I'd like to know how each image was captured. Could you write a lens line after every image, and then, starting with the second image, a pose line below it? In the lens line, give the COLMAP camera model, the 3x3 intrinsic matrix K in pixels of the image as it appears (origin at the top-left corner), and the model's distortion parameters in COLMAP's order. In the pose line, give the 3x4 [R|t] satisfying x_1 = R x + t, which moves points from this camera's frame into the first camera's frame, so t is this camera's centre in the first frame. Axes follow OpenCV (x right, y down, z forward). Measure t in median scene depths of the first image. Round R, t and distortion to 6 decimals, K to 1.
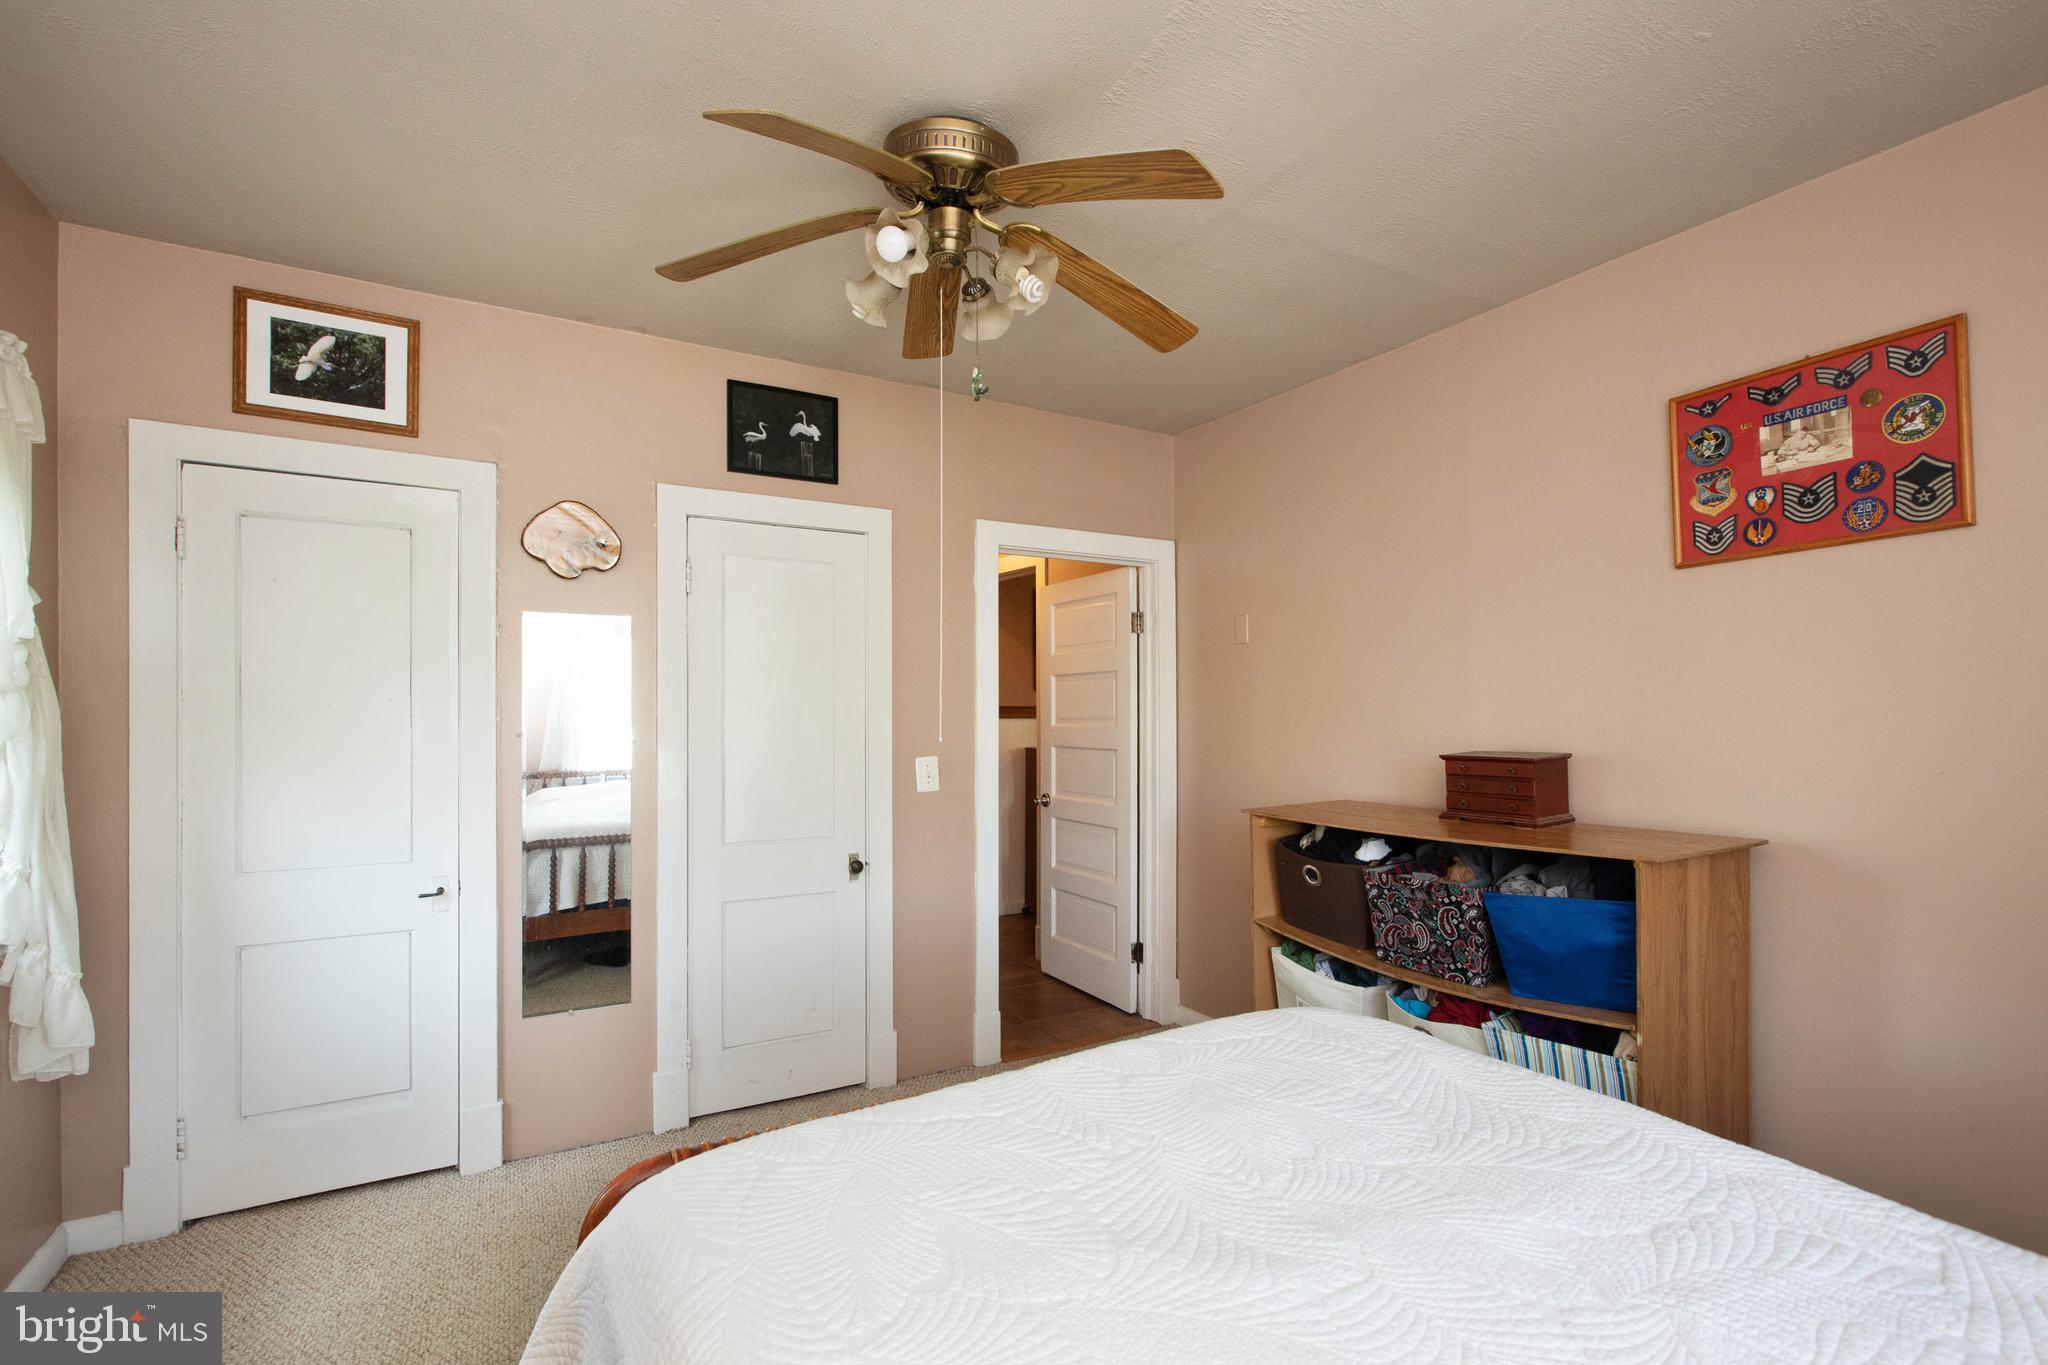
lens RADIAL K [[918.1, 0, 967.4], [0, 918.1, 718.3], [0, 0, 1]] dist [-0.018485, 0.007145]
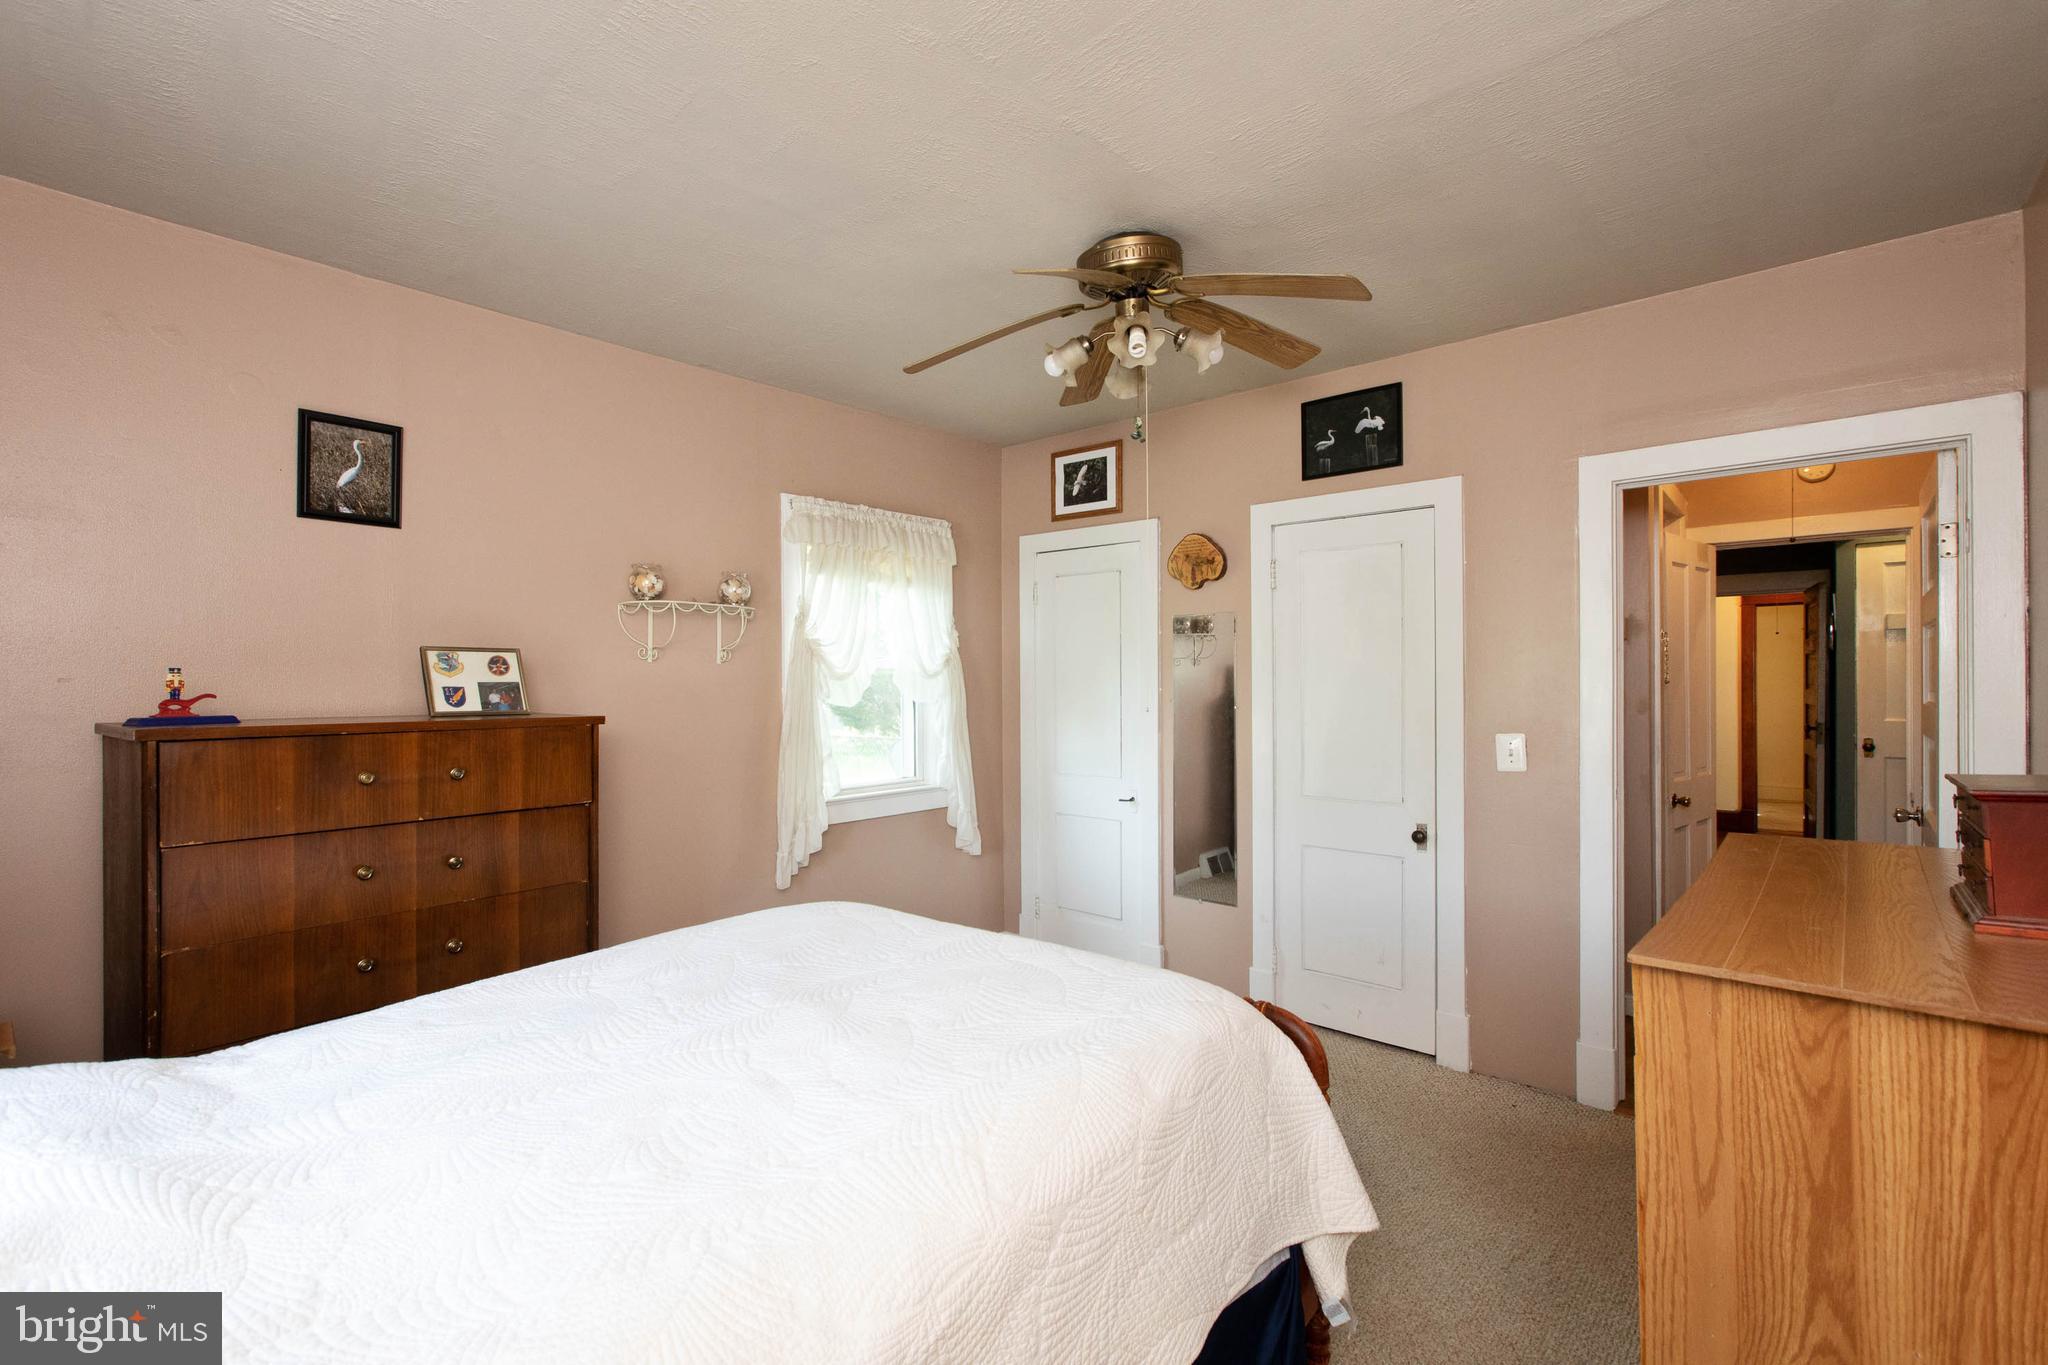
lens RADIAL K [[918.1, 0, 1025.4], [0, 918.1, 678.1], [0, 0, 1]] dist [-0.018485, 0.007145]
pose [[0.321720, -0.001121, -0.946834, 0.778934], [0.002527, 0.999997, -0.000326, -0.016684], [0.946832, -0.002287, 0.321722, 0.292863]]
